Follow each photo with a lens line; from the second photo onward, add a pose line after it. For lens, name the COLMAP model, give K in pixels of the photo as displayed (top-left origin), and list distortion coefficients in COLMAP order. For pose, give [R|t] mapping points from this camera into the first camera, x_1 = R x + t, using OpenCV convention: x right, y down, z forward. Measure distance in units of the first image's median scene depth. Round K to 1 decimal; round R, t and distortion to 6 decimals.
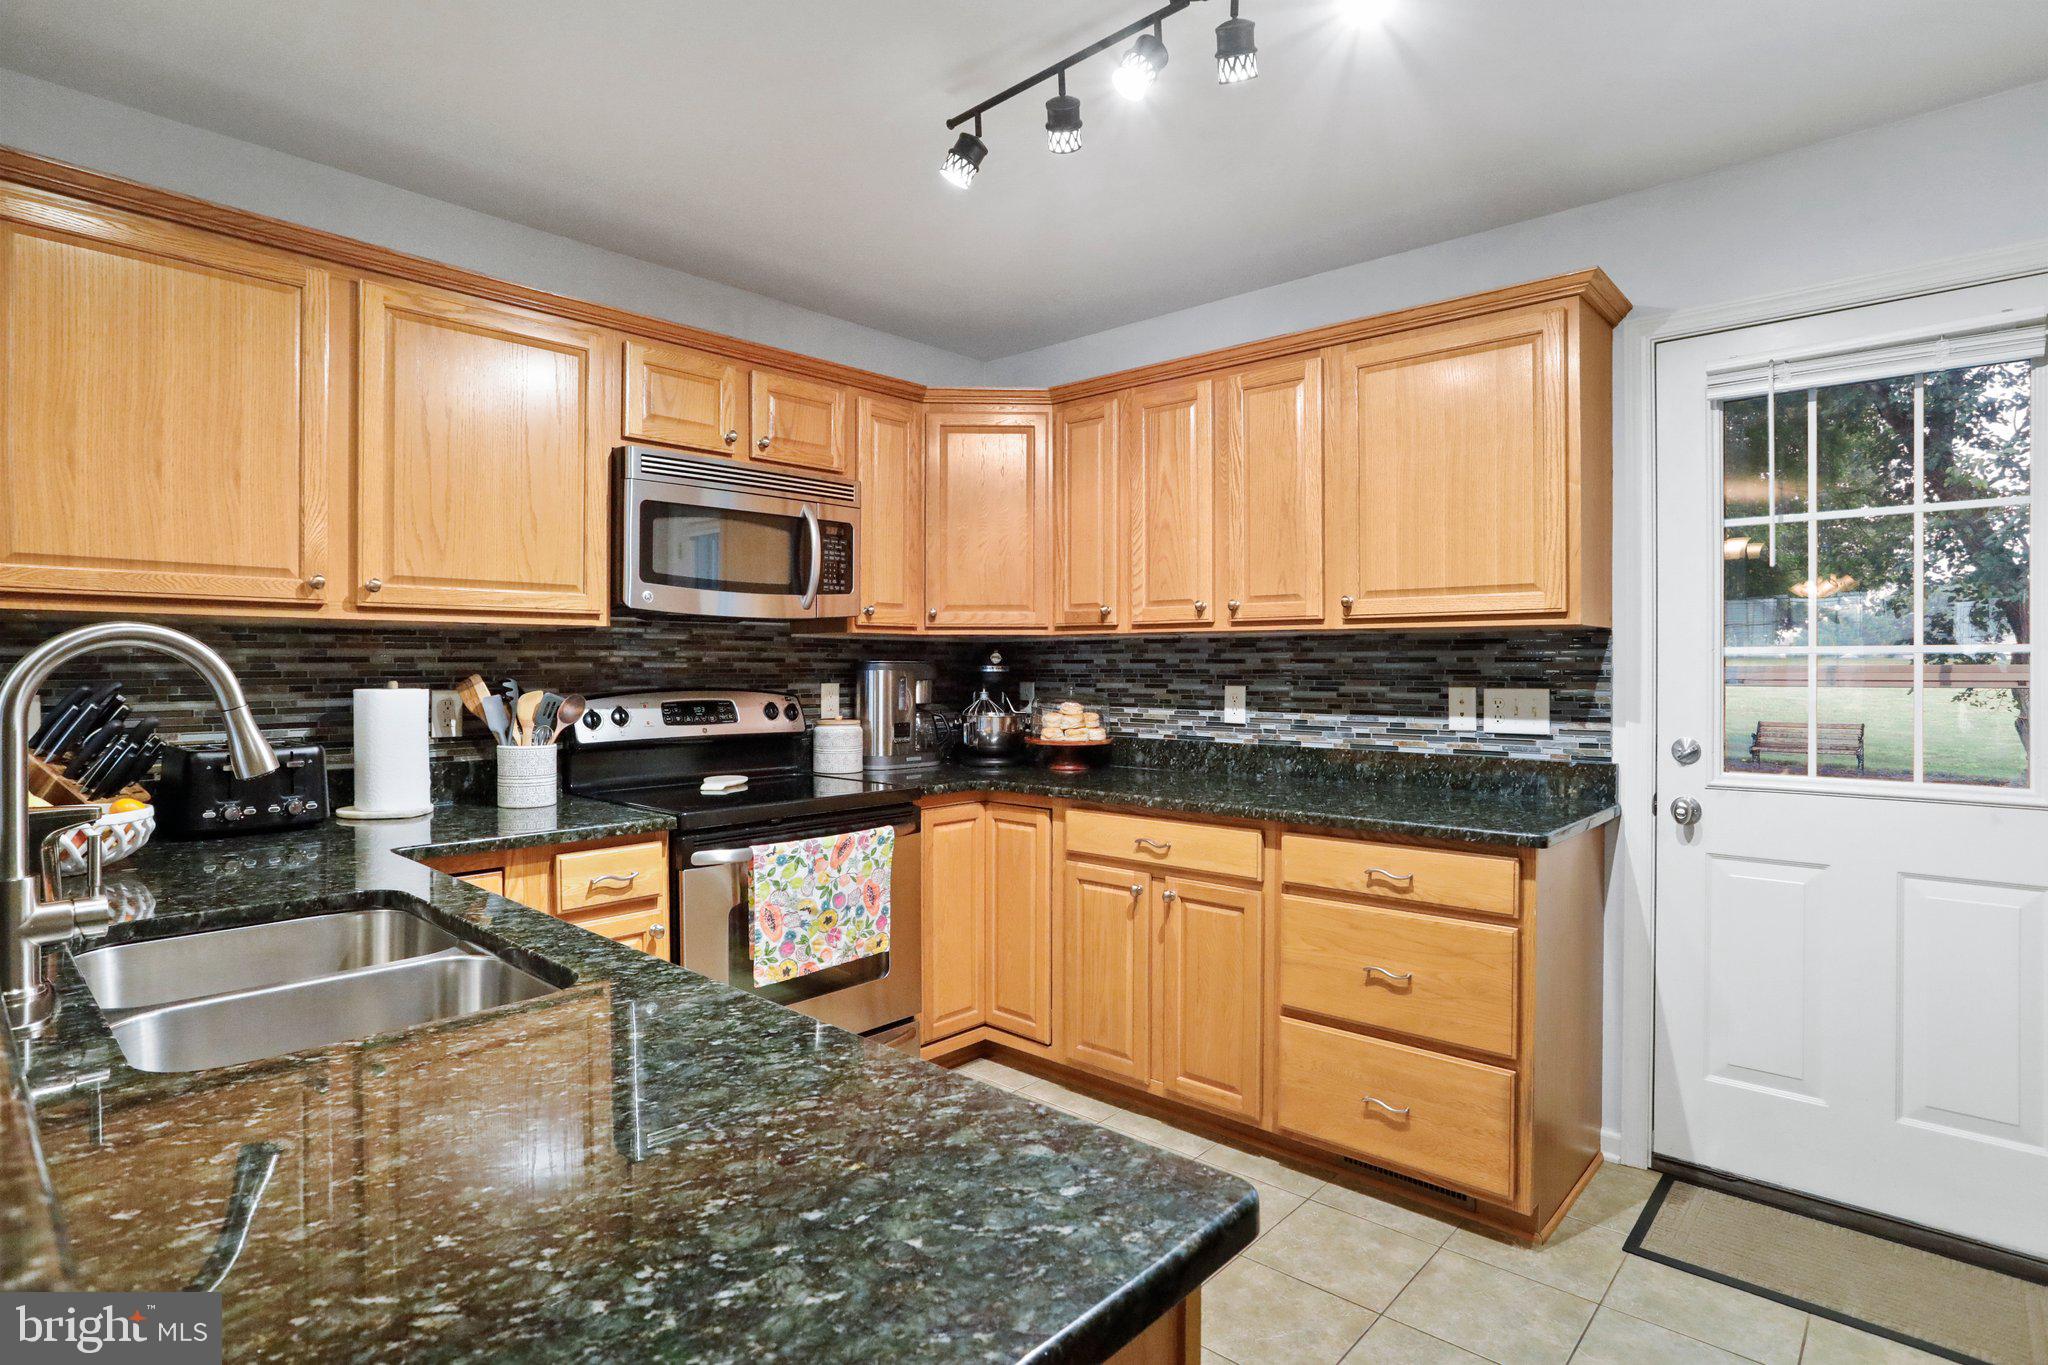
lens RADIAL K [[1042.5, 0, 1029.4], [0, 1042.5, 669.1], [0, 0, 1]] dist [-0.037345, 0.001368]
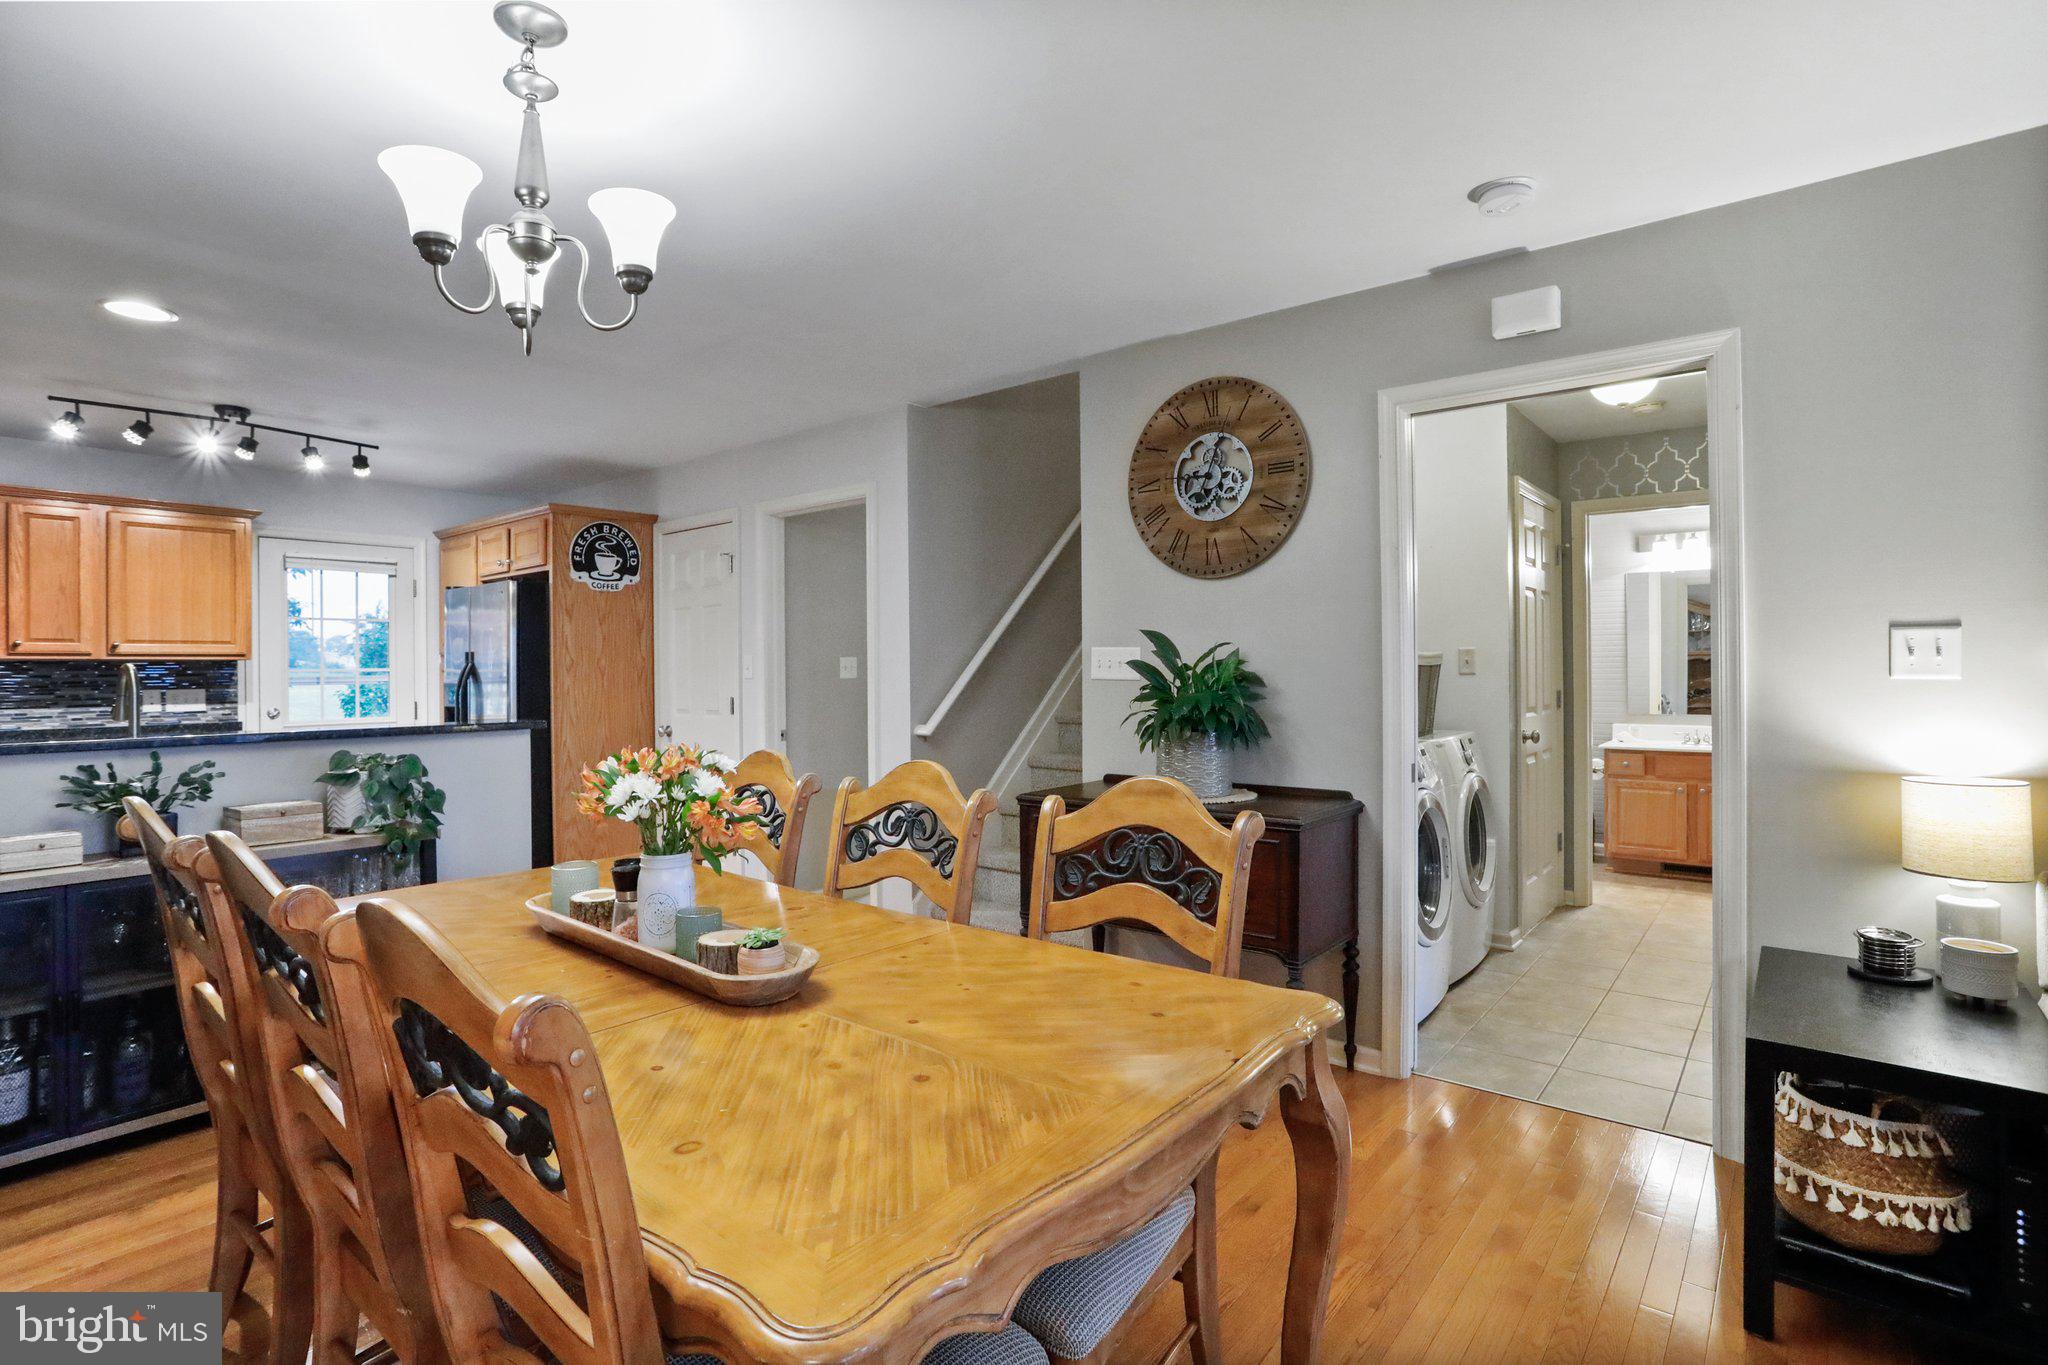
lens RADIAL K [[998.2, 0, 1021.1], [0, 998.2, 670.6], [0, 0, 1]] dist [-0.064361, 0.034806]
pose [[-0.042580, 0.001210, 0.999092, -1.432909], [0.012397, 0.999923, -0.000683, 0.003000], [-0.999016, 0.012356, -0.042592, -0.534162]]
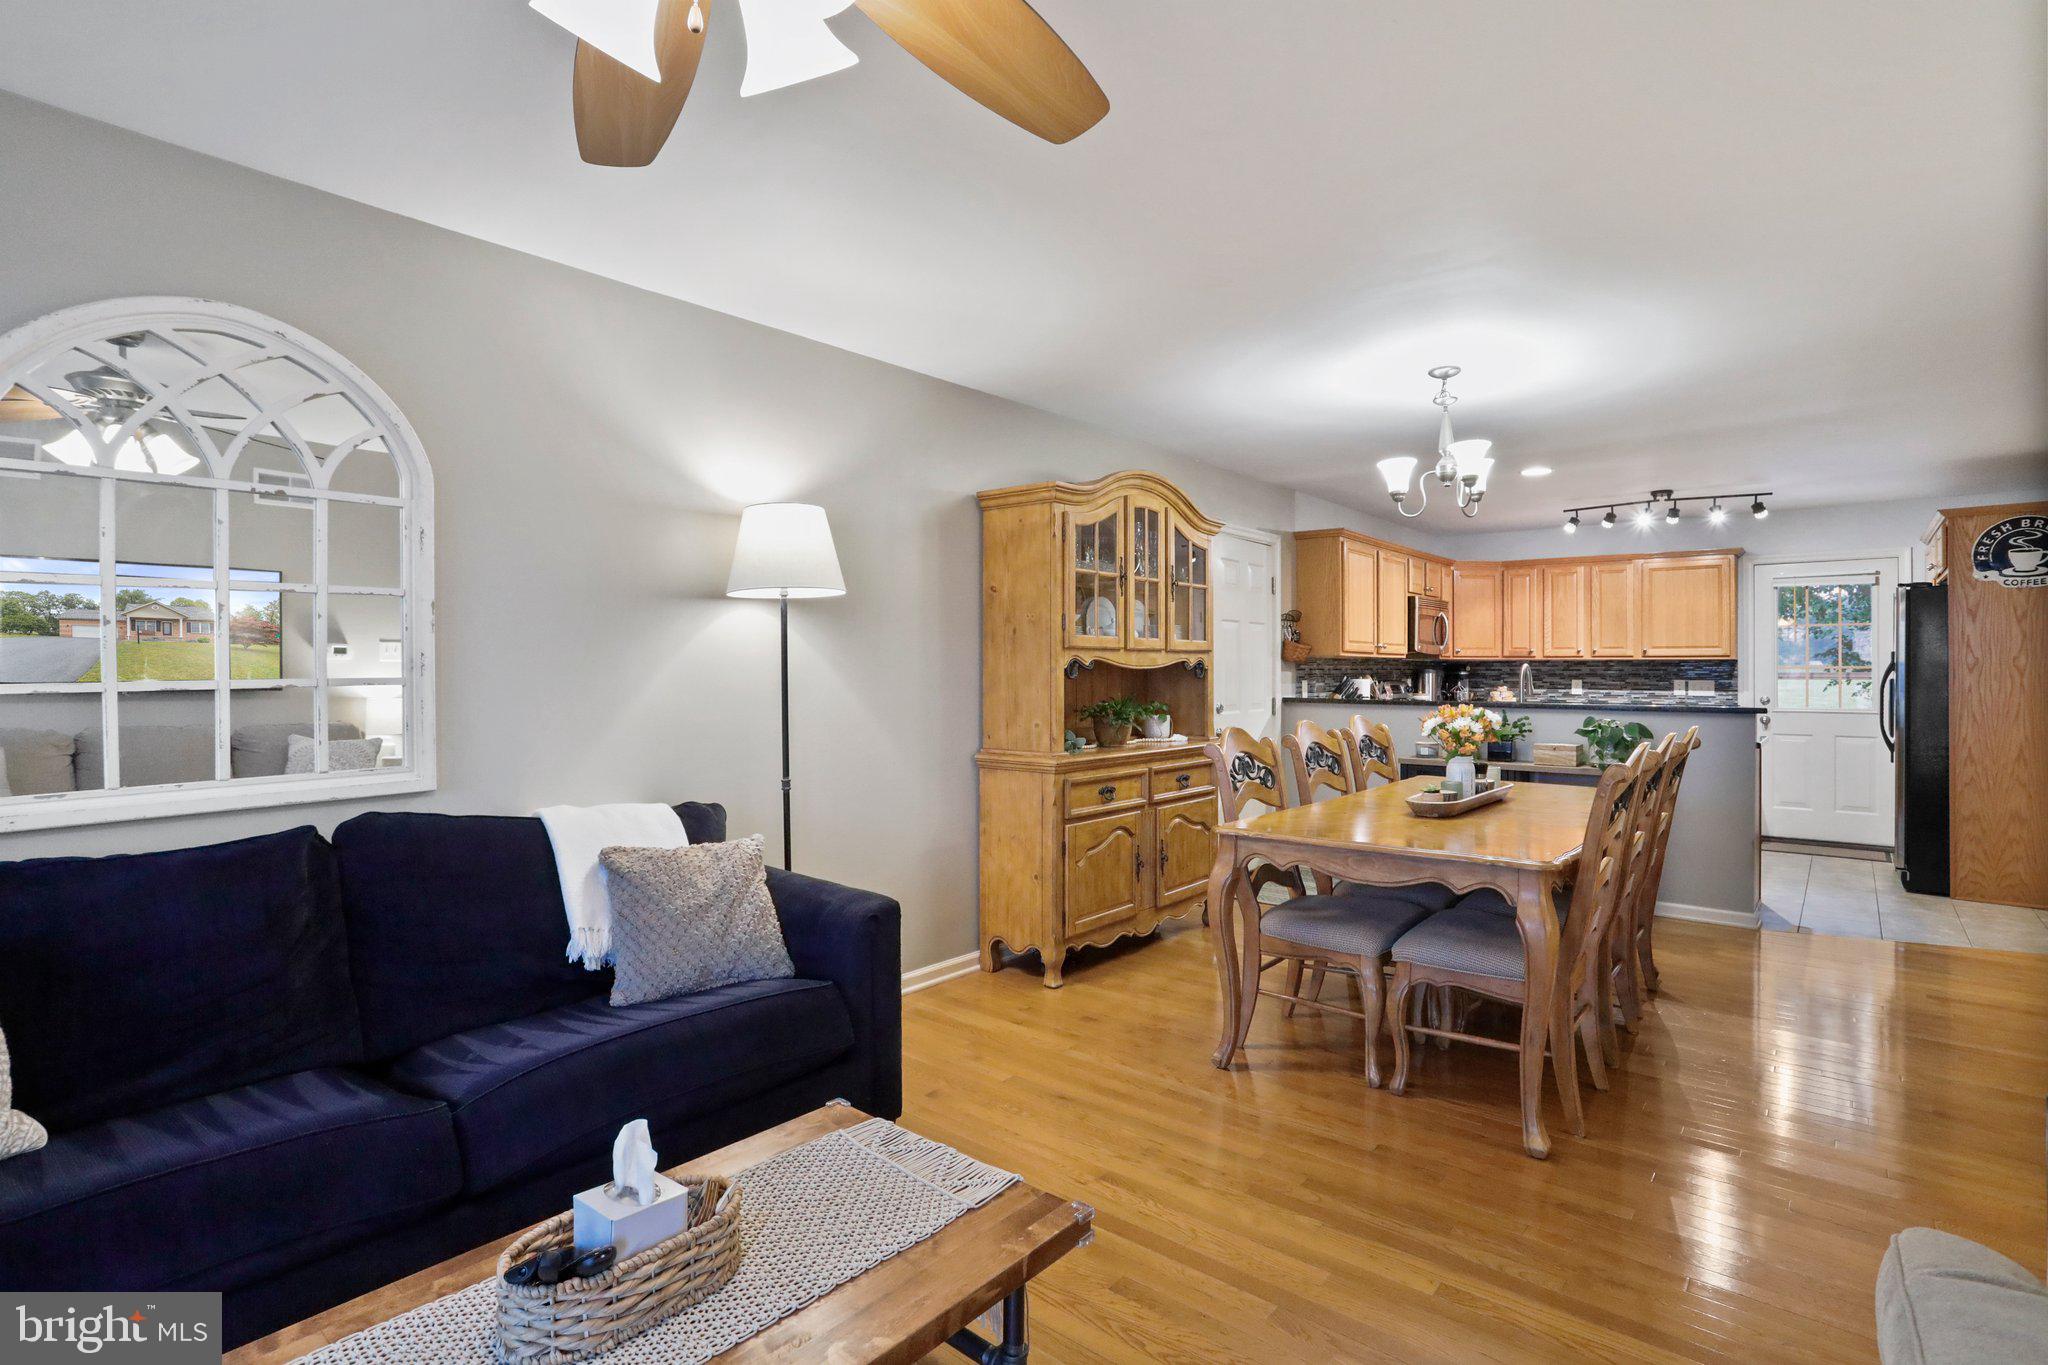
lens RADIAL K [[995.0, 0, 1049.4], [0, 995.0, 661.6], [0, 0, 1]] dist [0.000376, 0.000369]
pose [[0.998091, 0.003845, 0.061633, -1.433169], [-0.003080, 0.999917, -0.012497, 0.006481], [-0.061676, 0.012283, 0.998021, -1.567248]]
